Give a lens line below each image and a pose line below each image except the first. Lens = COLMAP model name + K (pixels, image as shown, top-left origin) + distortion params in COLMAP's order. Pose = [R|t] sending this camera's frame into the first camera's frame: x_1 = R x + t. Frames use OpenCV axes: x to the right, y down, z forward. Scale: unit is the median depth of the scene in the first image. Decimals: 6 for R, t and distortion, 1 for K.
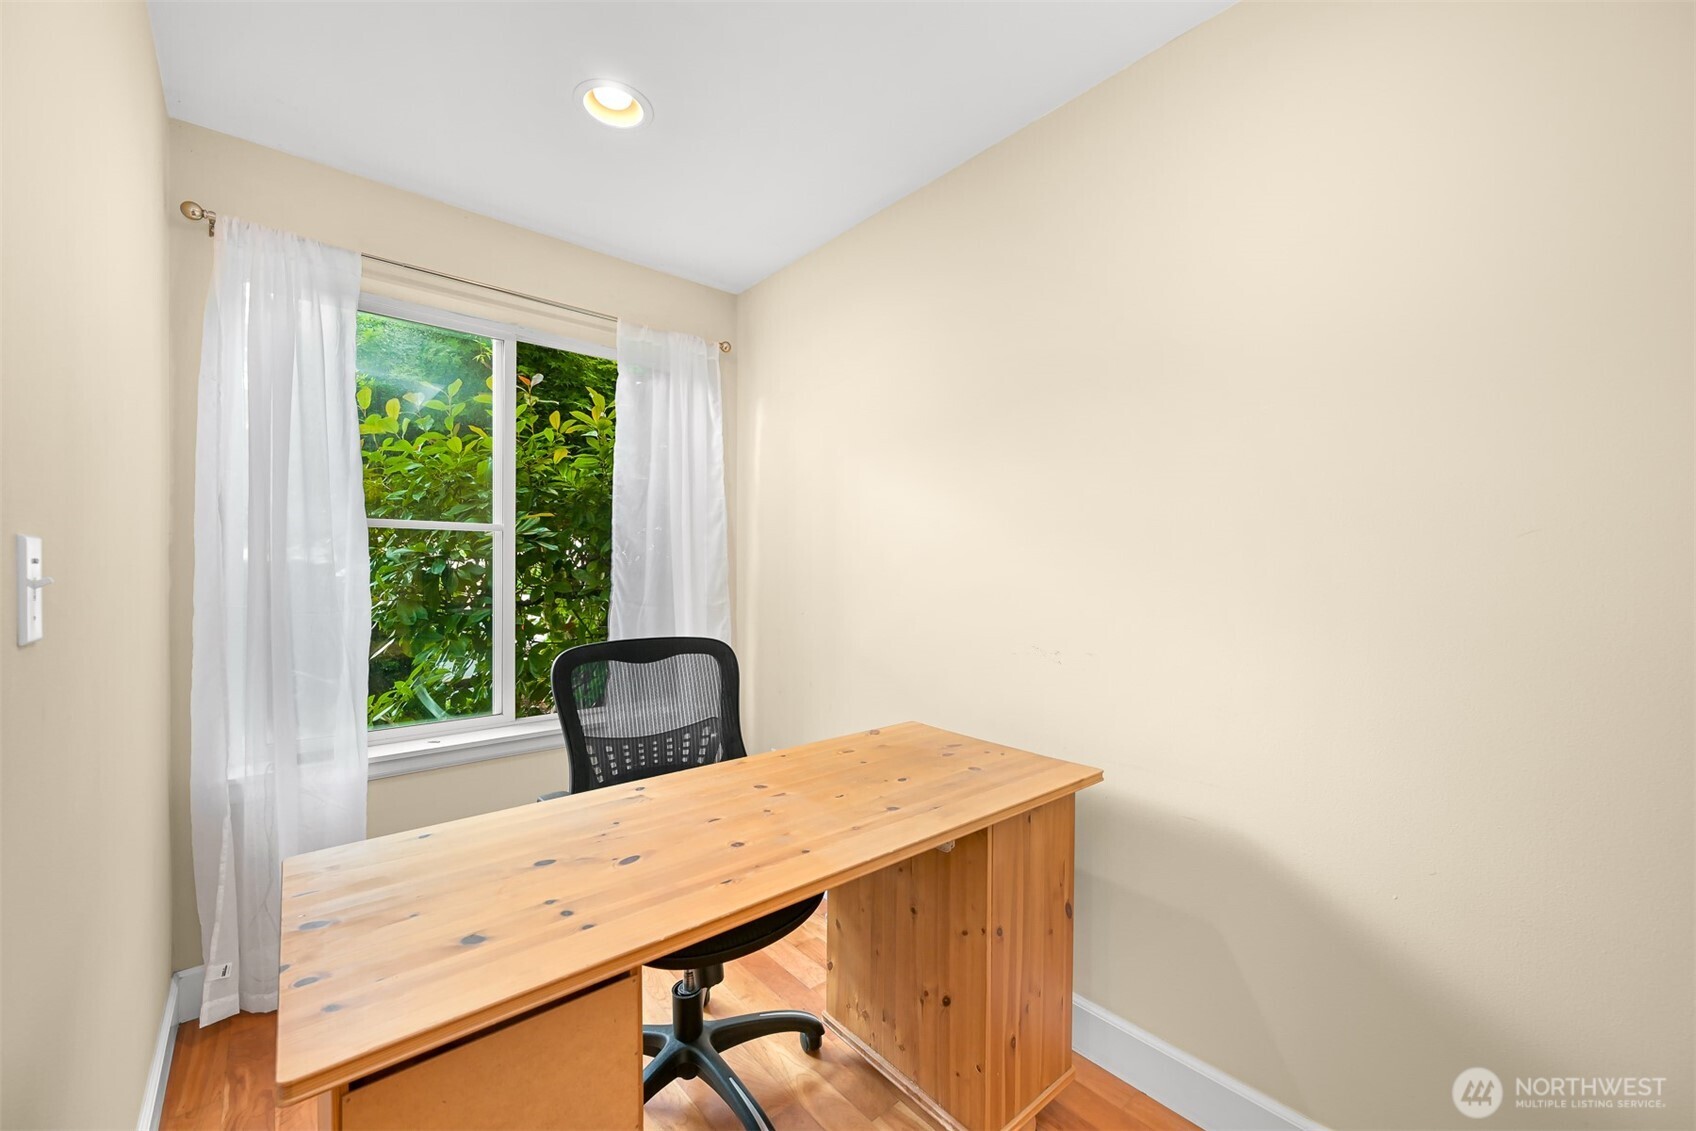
lens RADIAL K [[668.3, 0, 848.0], [0, 668.3, 565.5], [0, 0, 1]] dist [-0.002527, -0.000026]
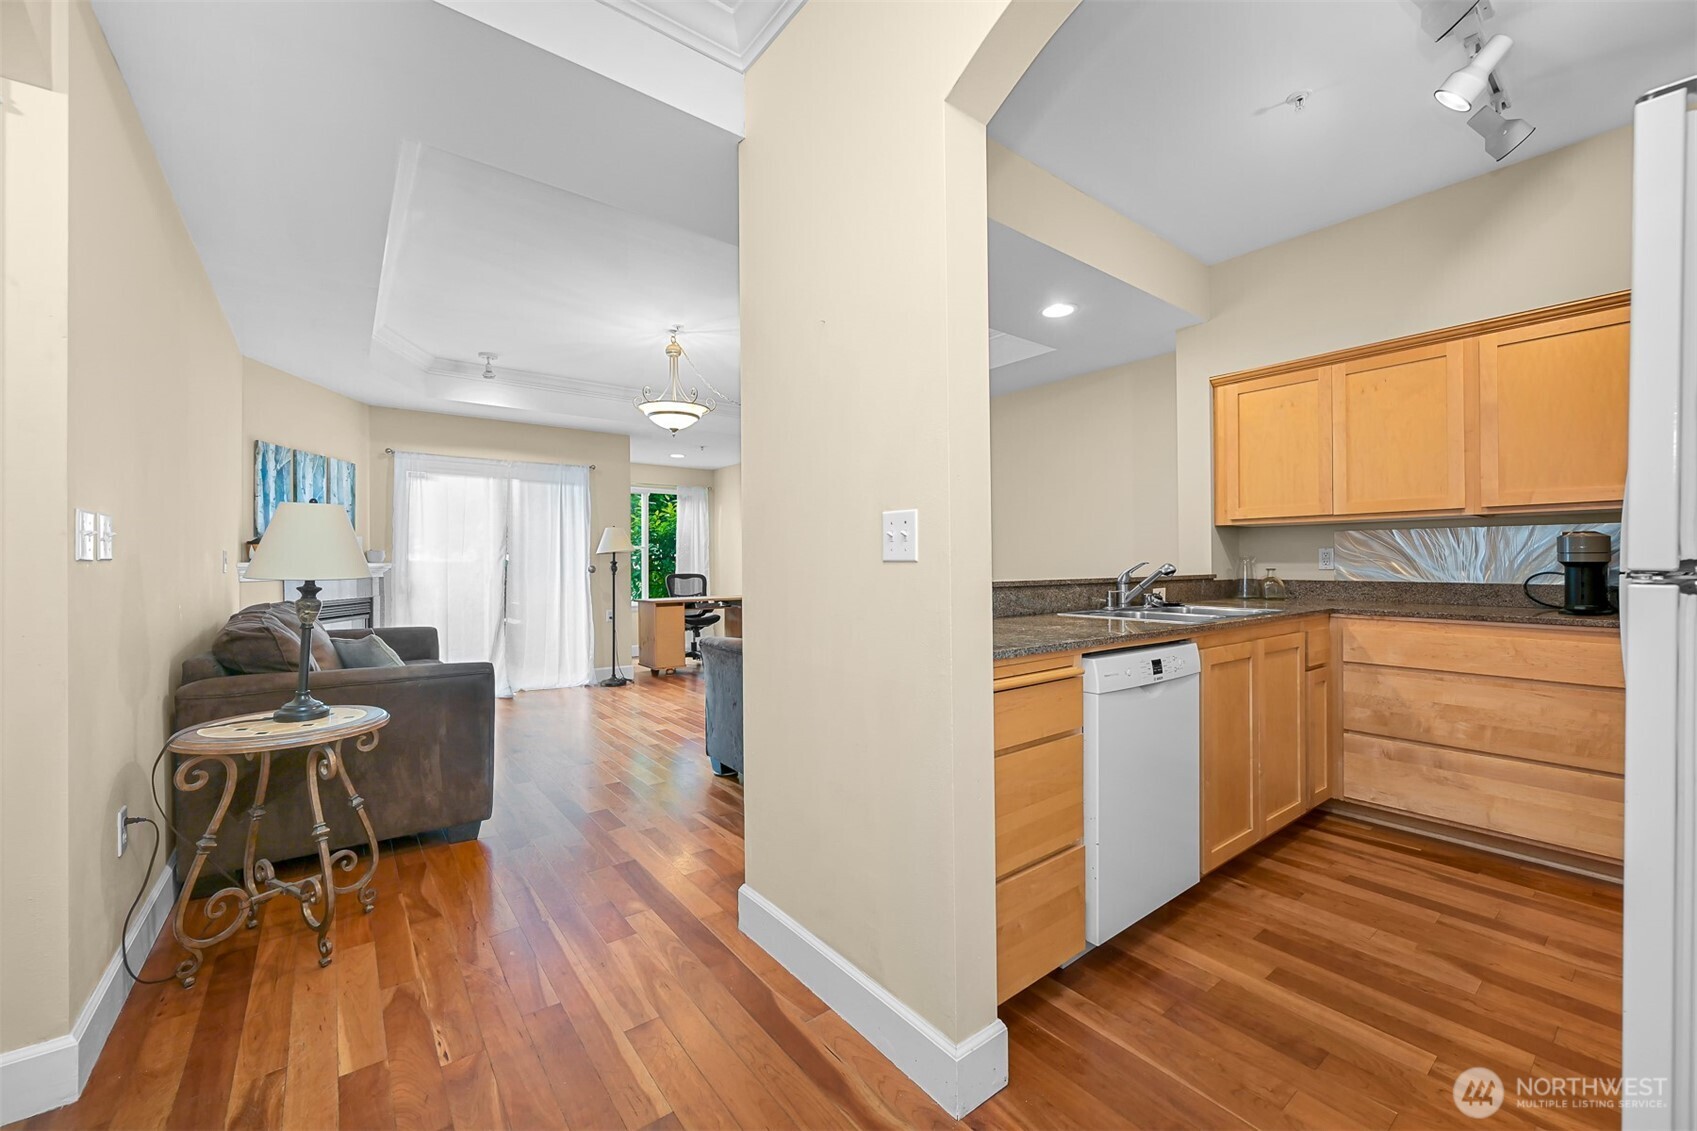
lens RADIAL K [[671.4, 0, 872.1], [0, 671.4, 560.3], [0, 0, 1]] dist [-0.008305, 0.001072]
pose [[0.999501, -0.008698, -0.030362, 0.753223], [0.008013, 0.999712, -0.022621, 0.097497], [0.030550, 0.022366, 0.999283, -2.387907]]
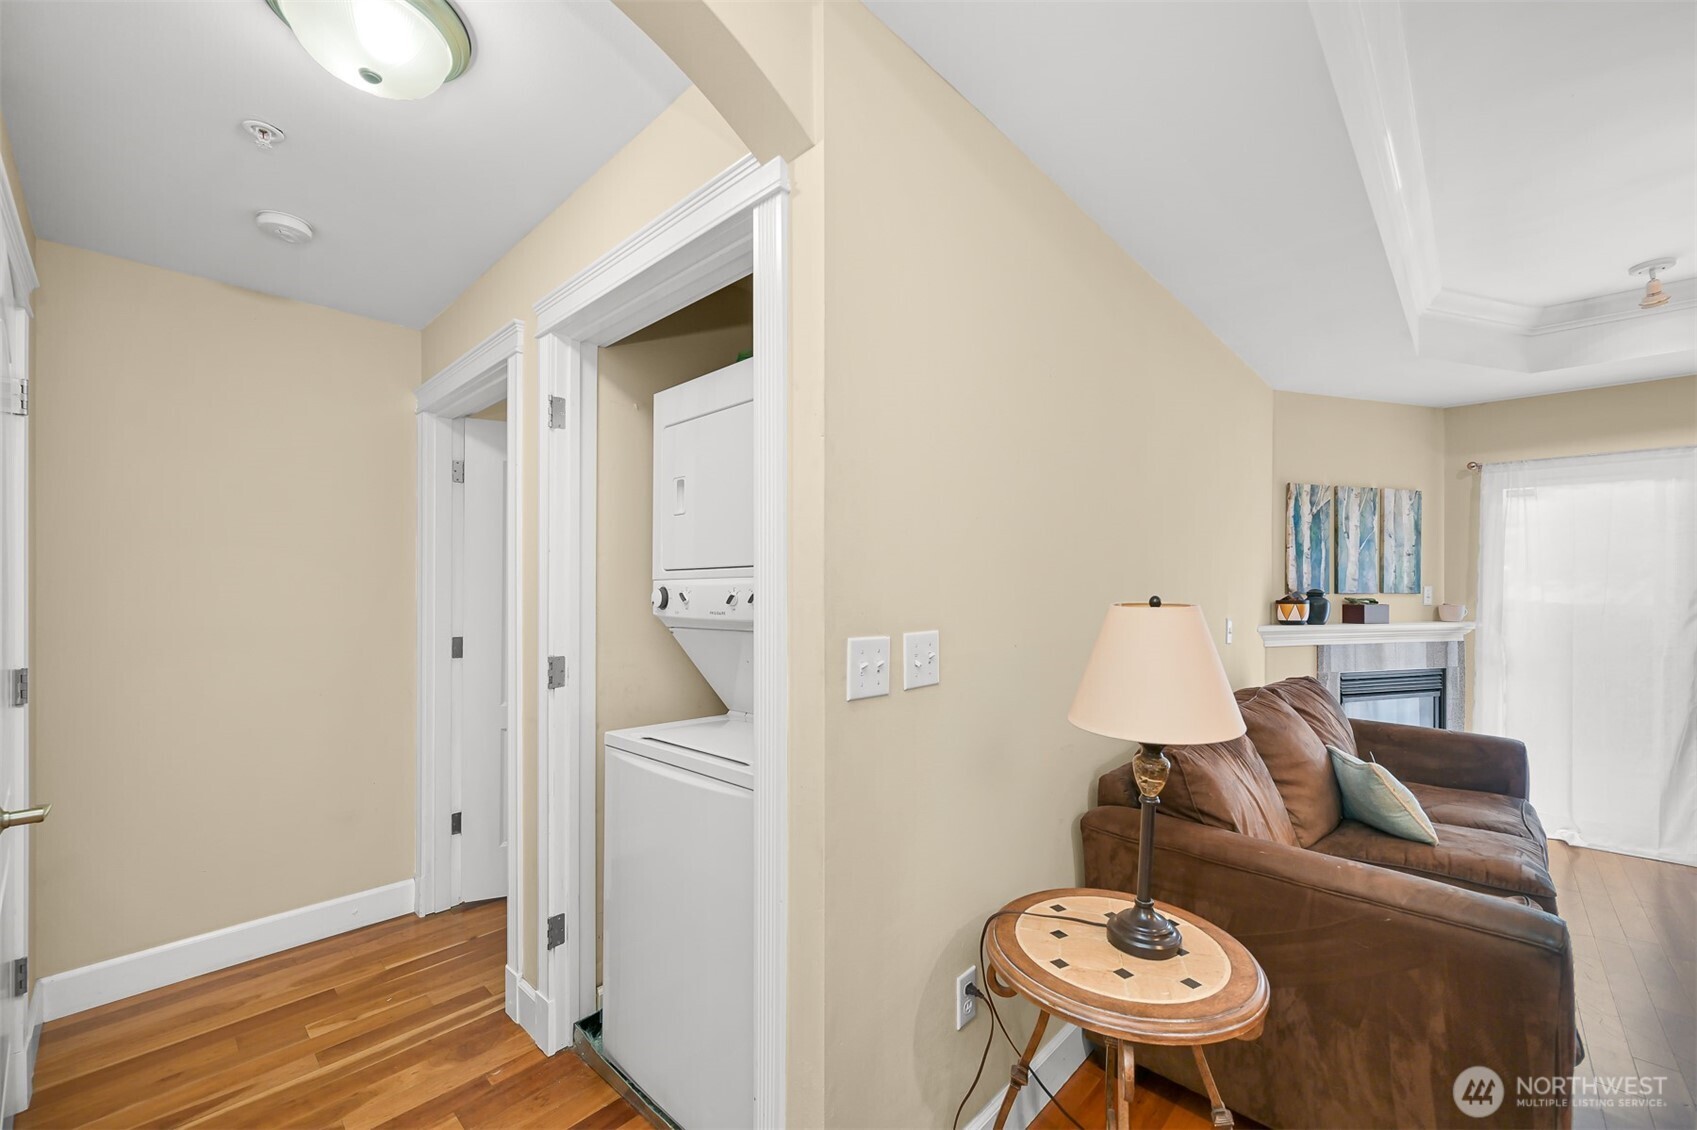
lens RADIAL K [[683.4, 0, 851.6], [0, 683.4, 589.7], [0, 0, 1]] dist [-0.000715, 0.000225]
pose [[0.114193, 0.001997, -0.993457, 0.532283], [-0.019425, 0.999811, -0.000223, -0.001910], [0.993269, 0.019324, 0.114210, -1.885160]]
